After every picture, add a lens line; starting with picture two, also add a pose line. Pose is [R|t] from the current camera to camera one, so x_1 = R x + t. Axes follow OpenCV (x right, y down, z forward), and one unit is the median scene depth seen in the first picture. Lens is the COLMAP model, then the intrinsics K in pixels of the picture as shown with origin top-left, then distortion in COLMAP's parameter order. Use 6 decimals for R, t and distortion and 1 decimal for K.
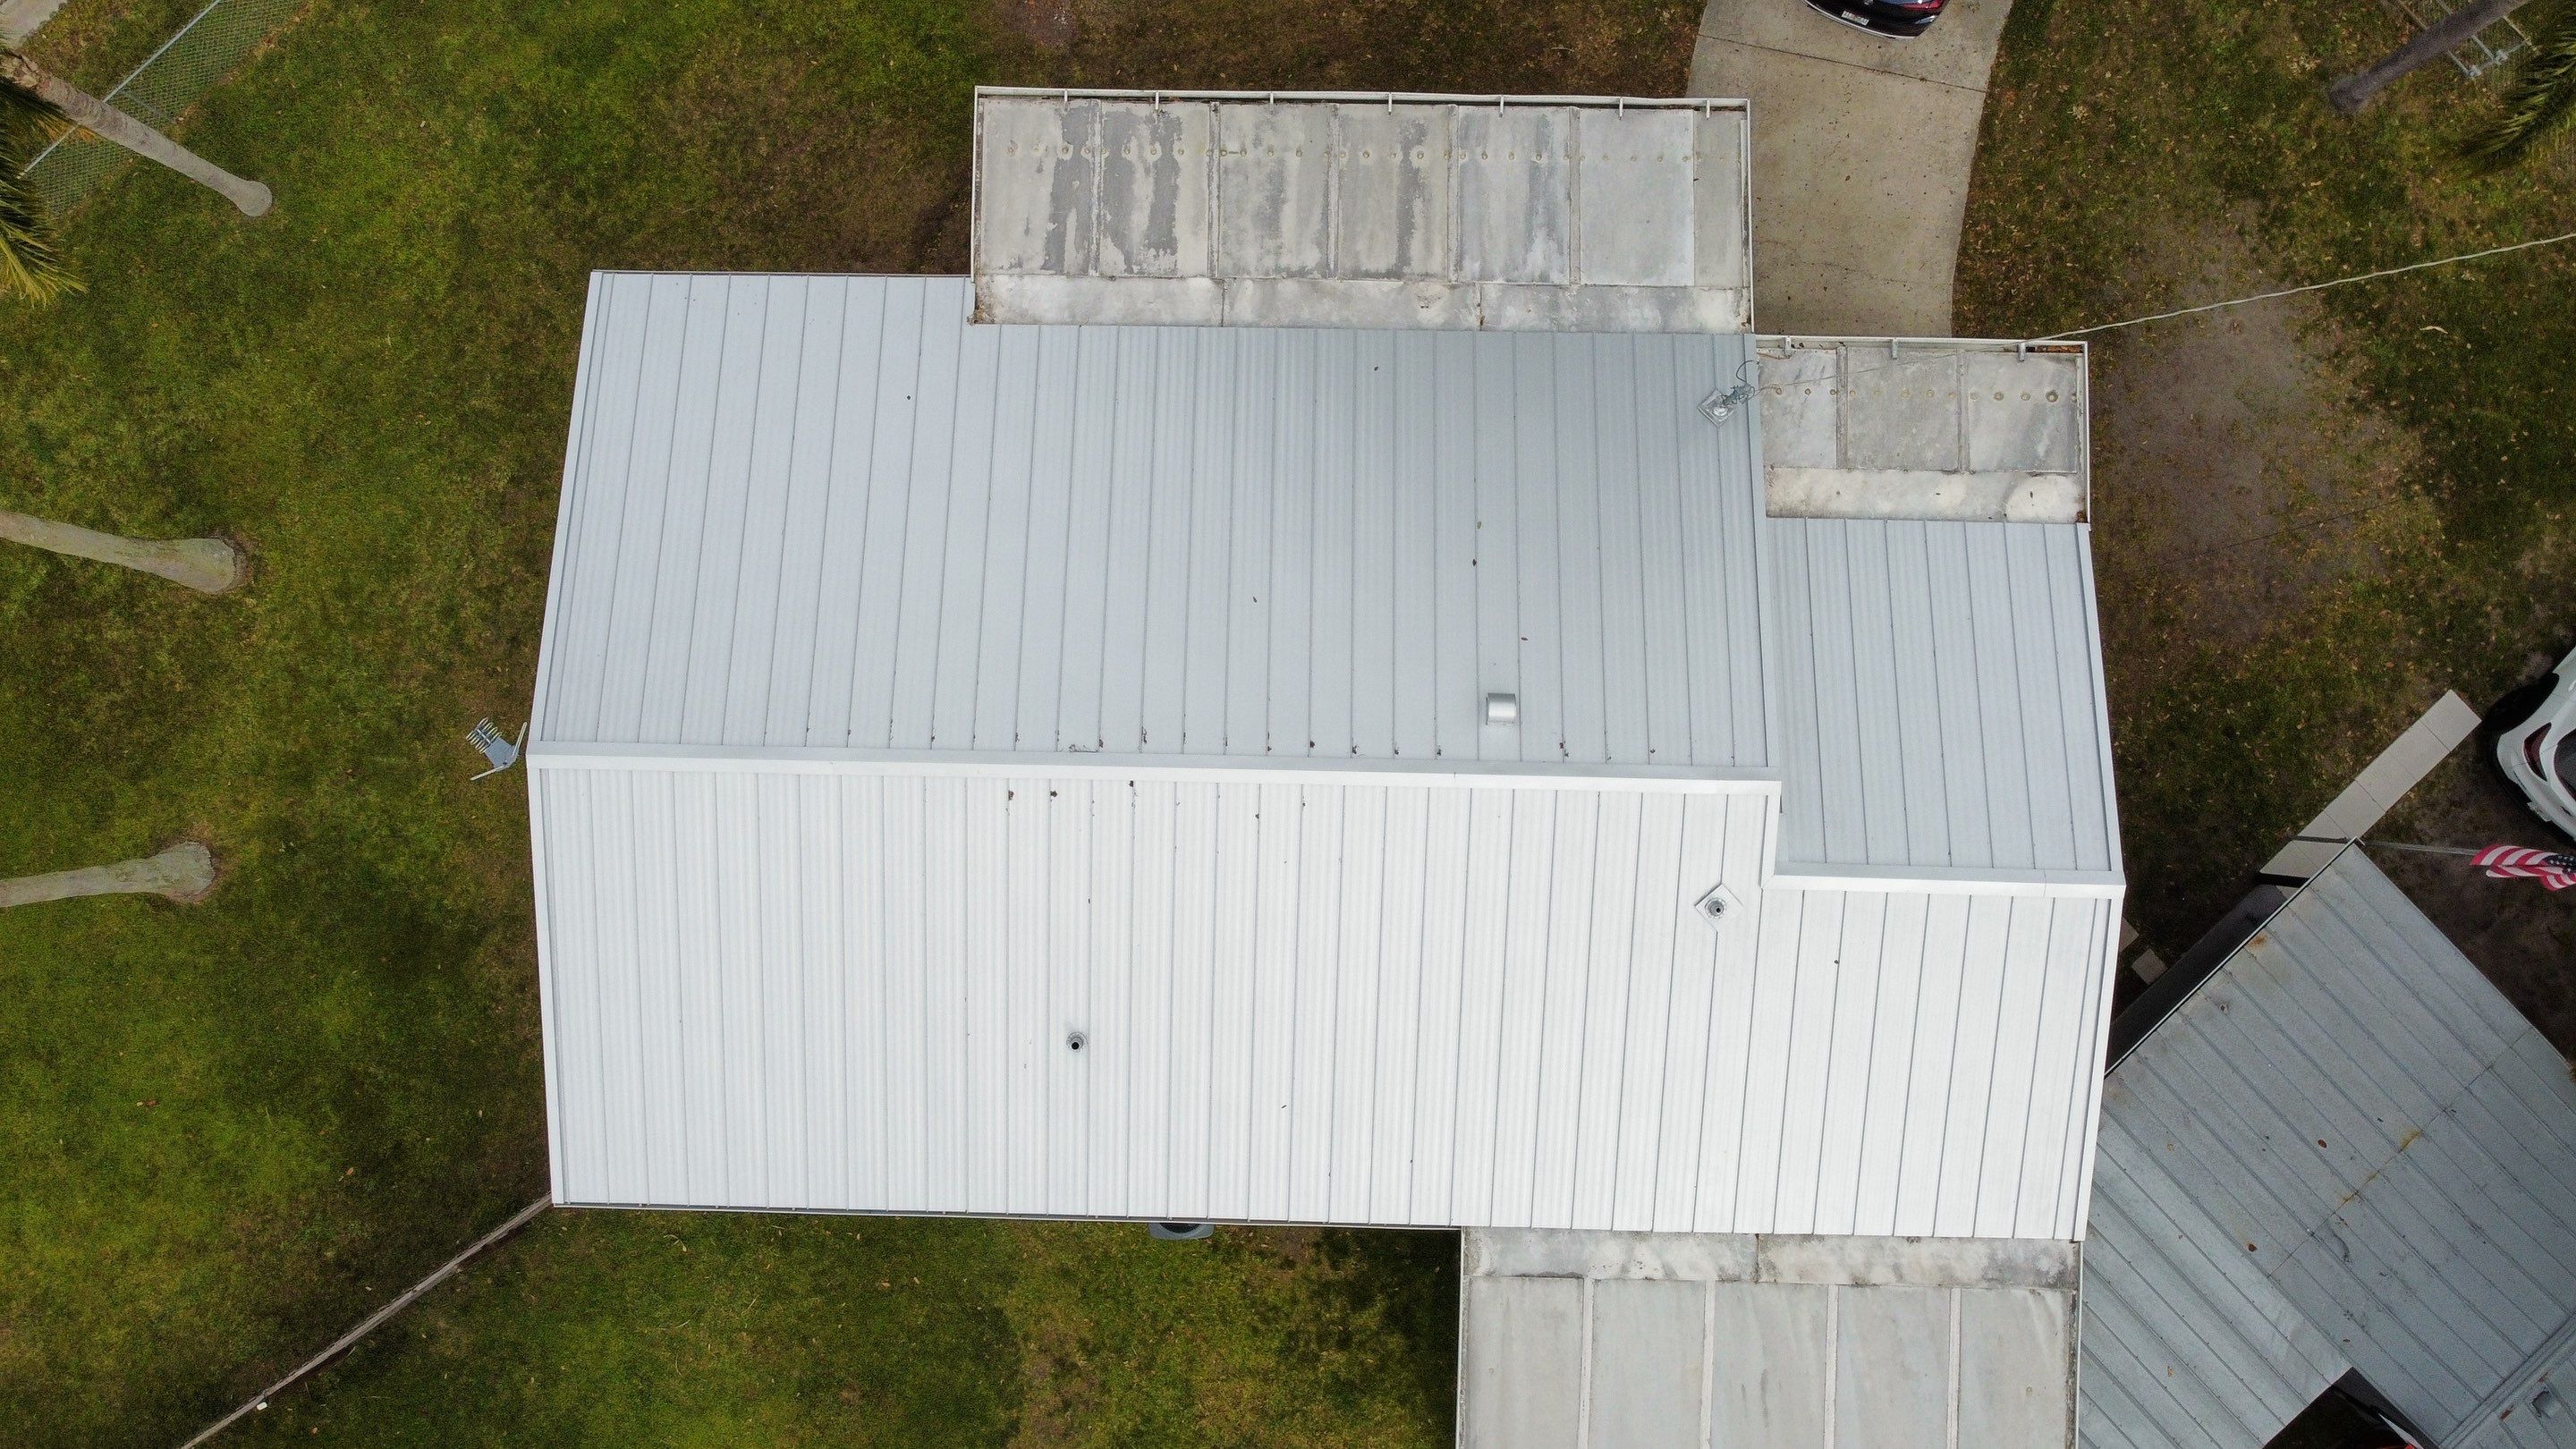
lens RADIAL K [[1956.6, 0, 1262.6], [0, 1956.6, 697.6], [0, 0, 1]] dist [0.015131, -0.027377]
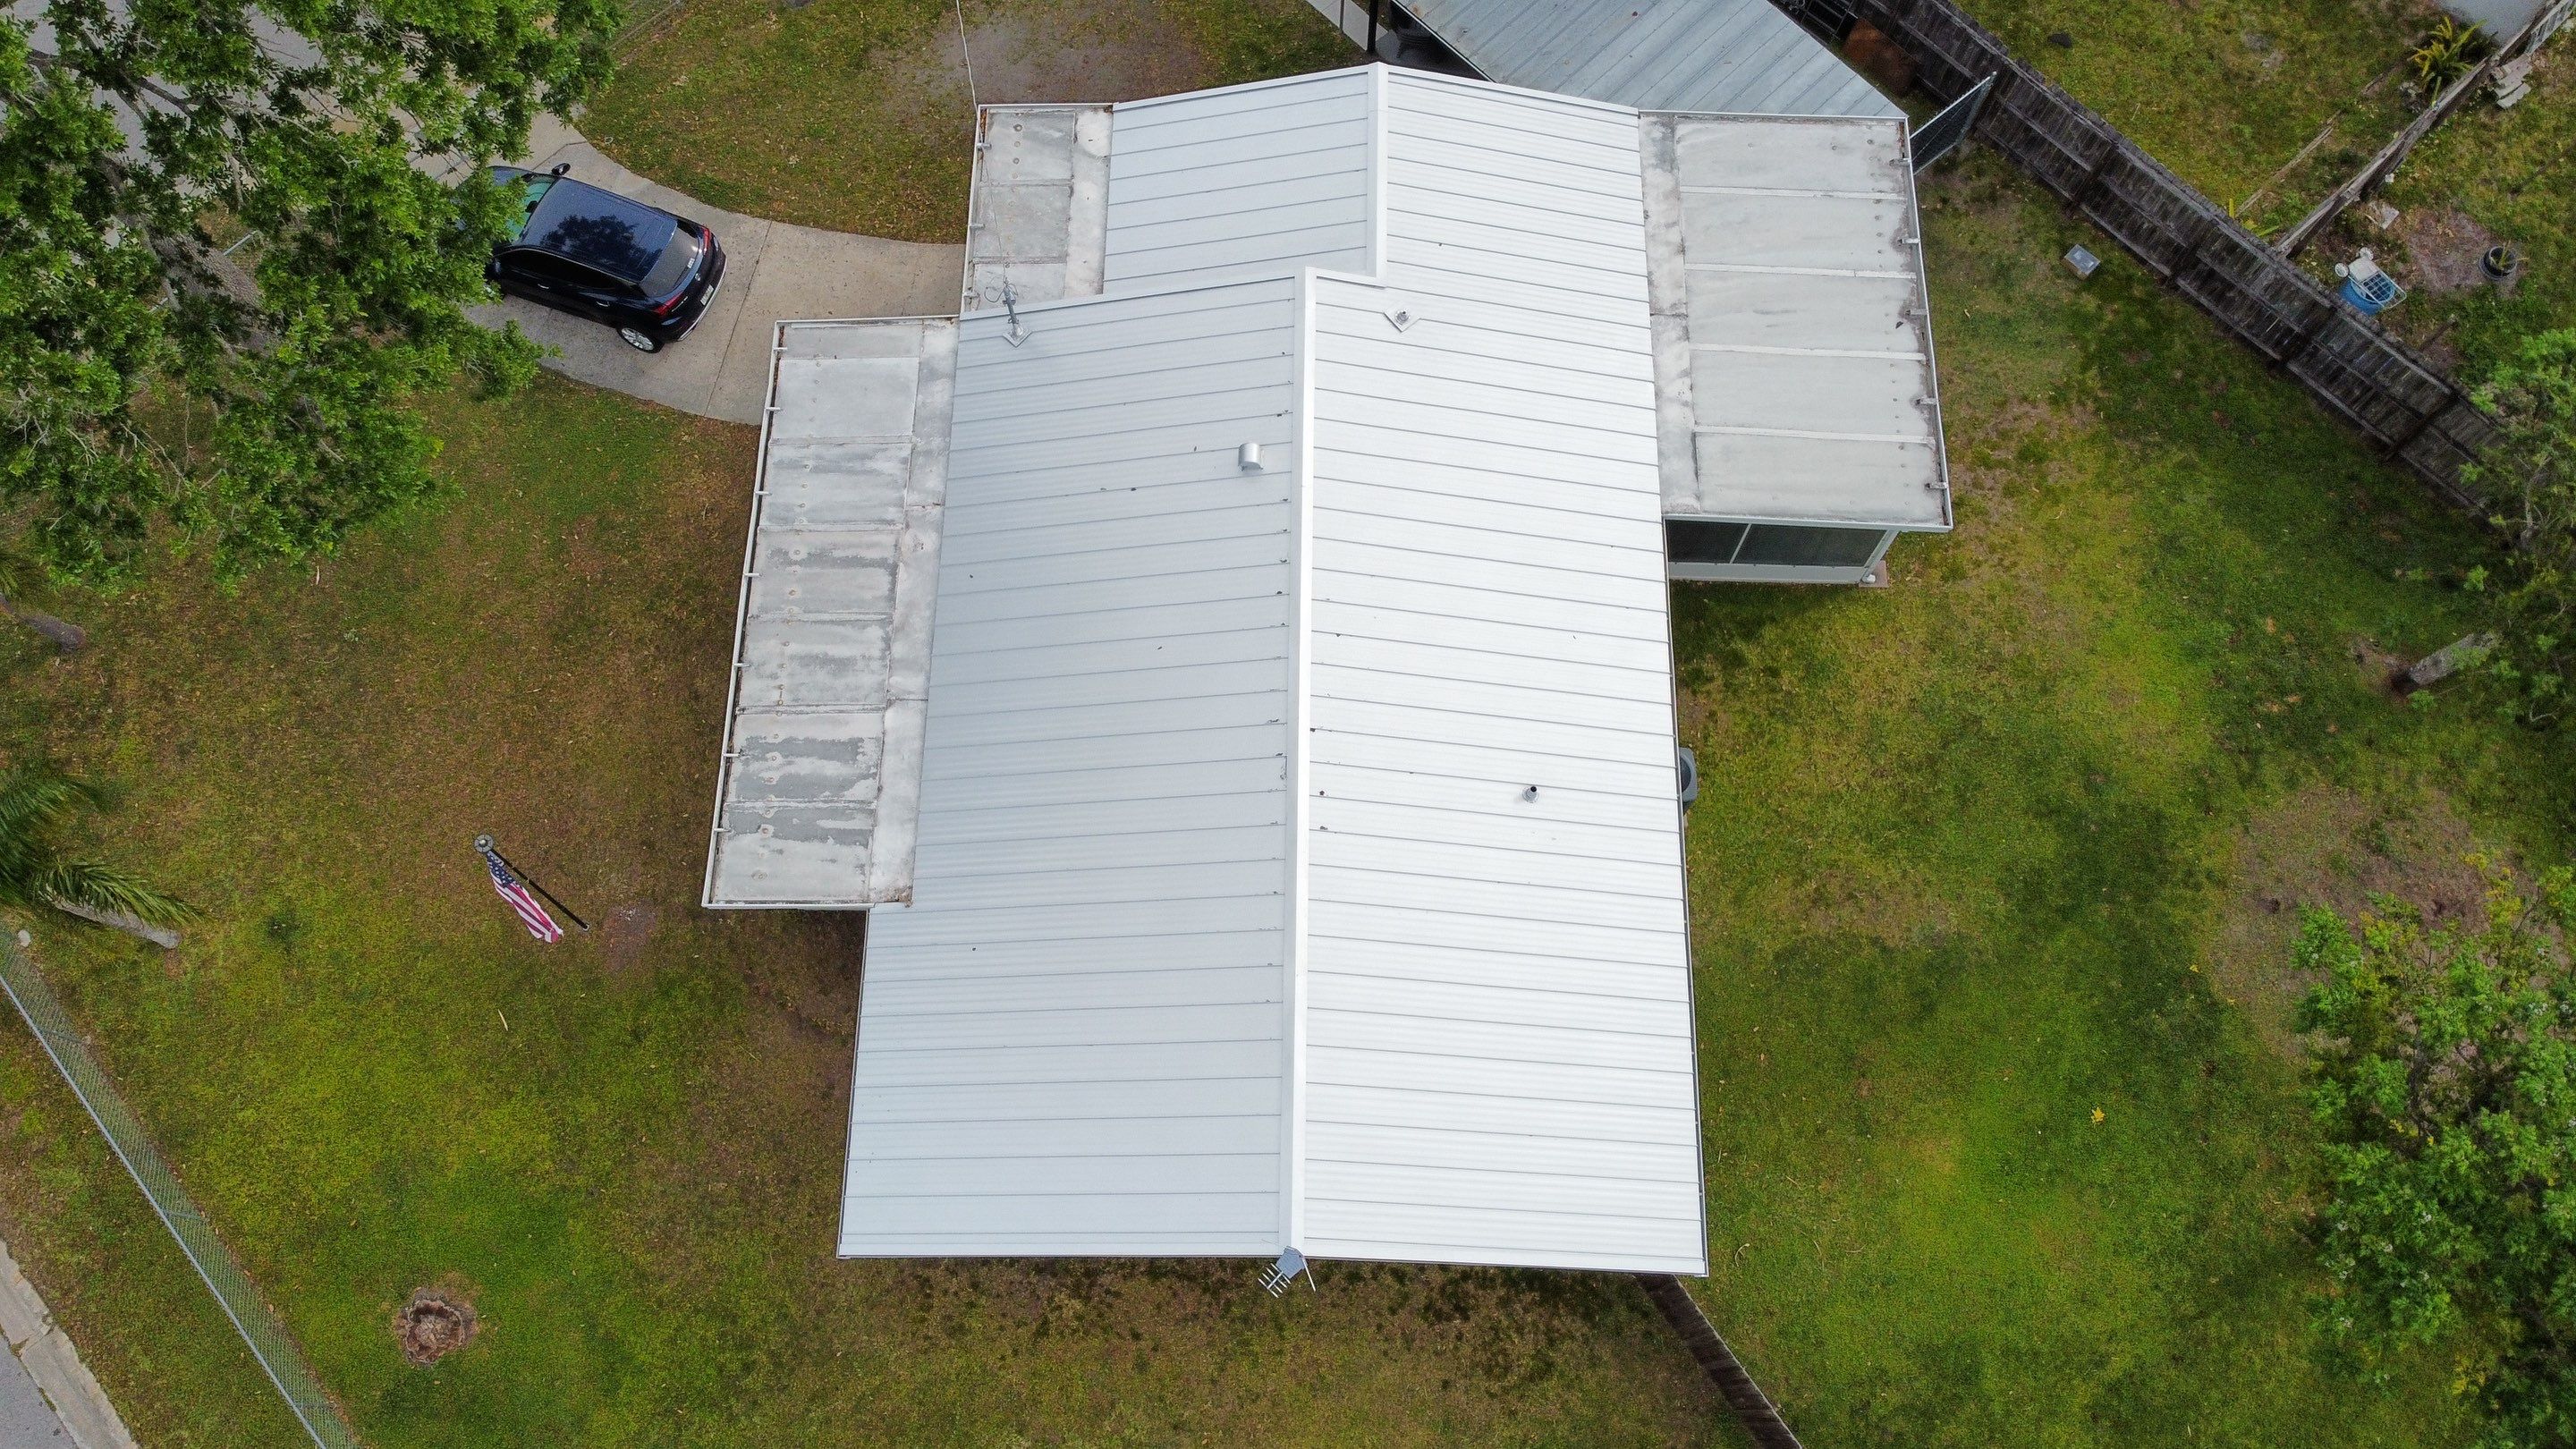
lens RADIAL K [[1956.6, 0, 1250.3], [0, 1956.6, 686.7], [0, 0, 1]] dist [0.015131, -0.027377]
pose [[0.001450, -0.930046, 0.367441, -0.445345], [0.999733, 0.009820, 0.020911, -0.017804], [-0.023057, 0.367313, 0.929812, -0.115043]]
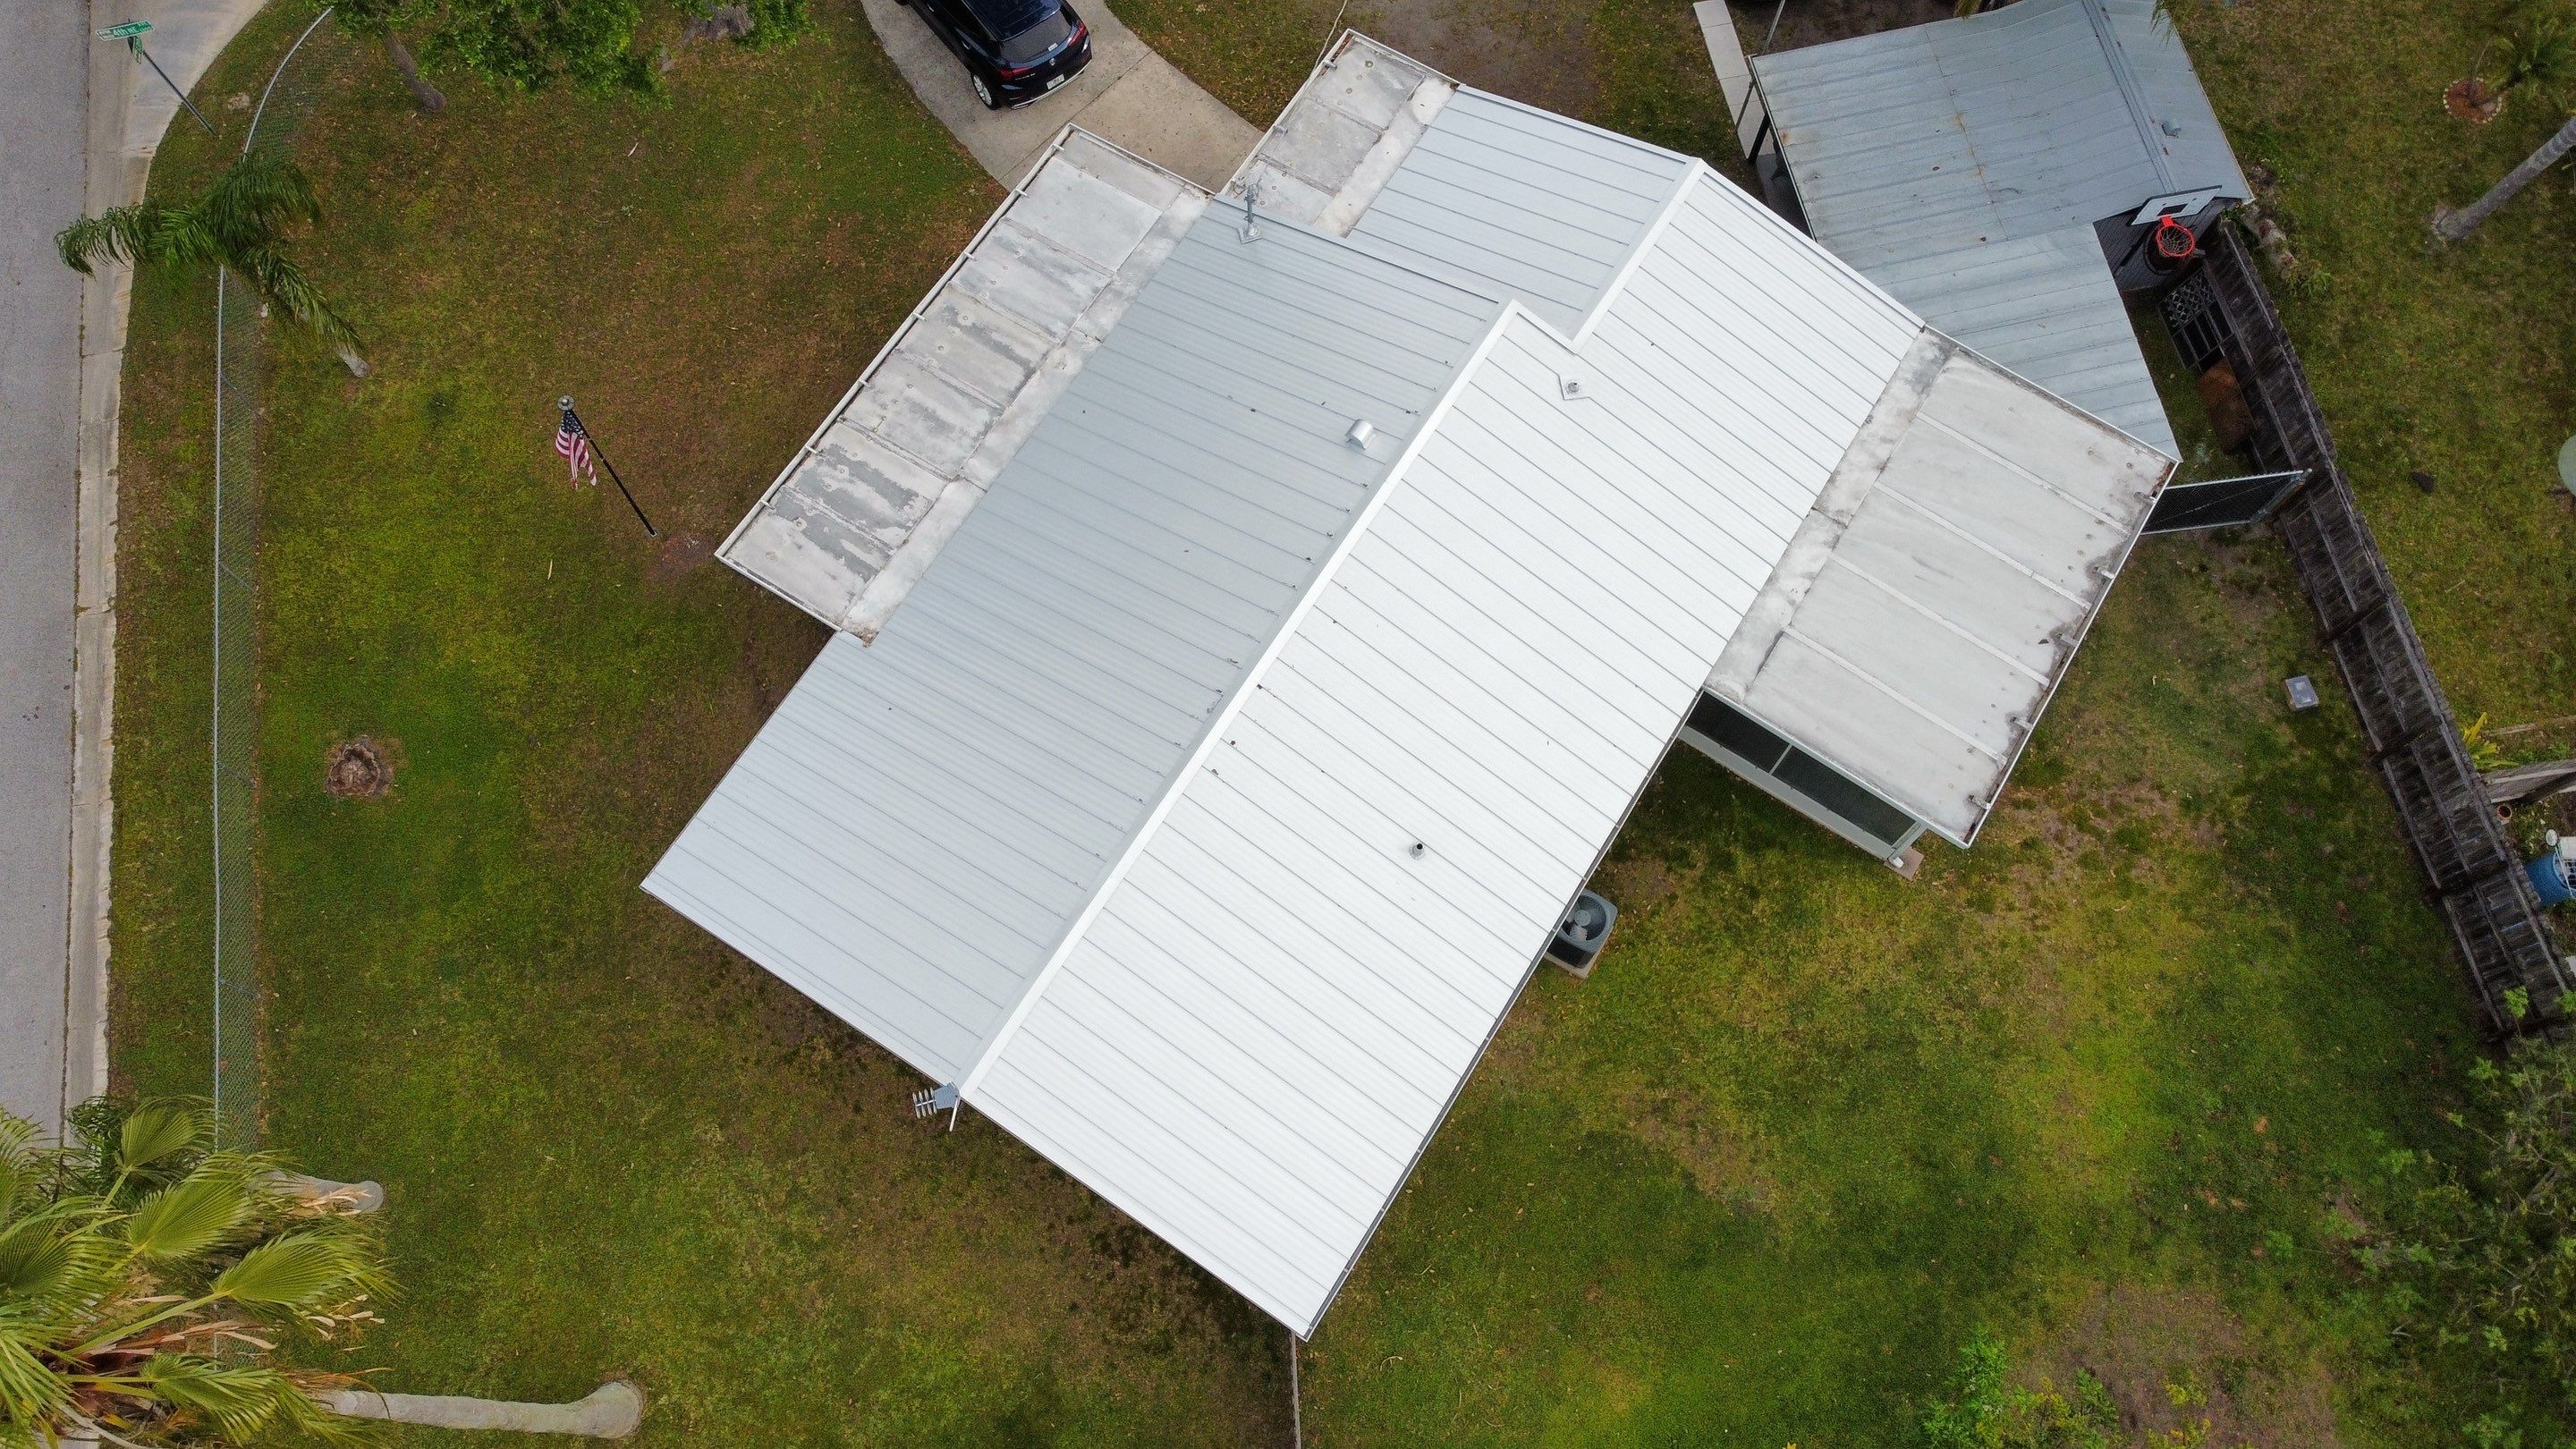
lens RADIAL K [[1956.6, 0, 1253.5], [0, 1956.6, 686.6], [0, 0, 1]] dist [0.015131, -0.027377]
pose [[0.527902, -0.790636, 0.310183, -0.416880], [0.848891, 0.502594, -0.163652, 0.224030], [-0.026507, 0.349704, 0.936485, -0.144710]]
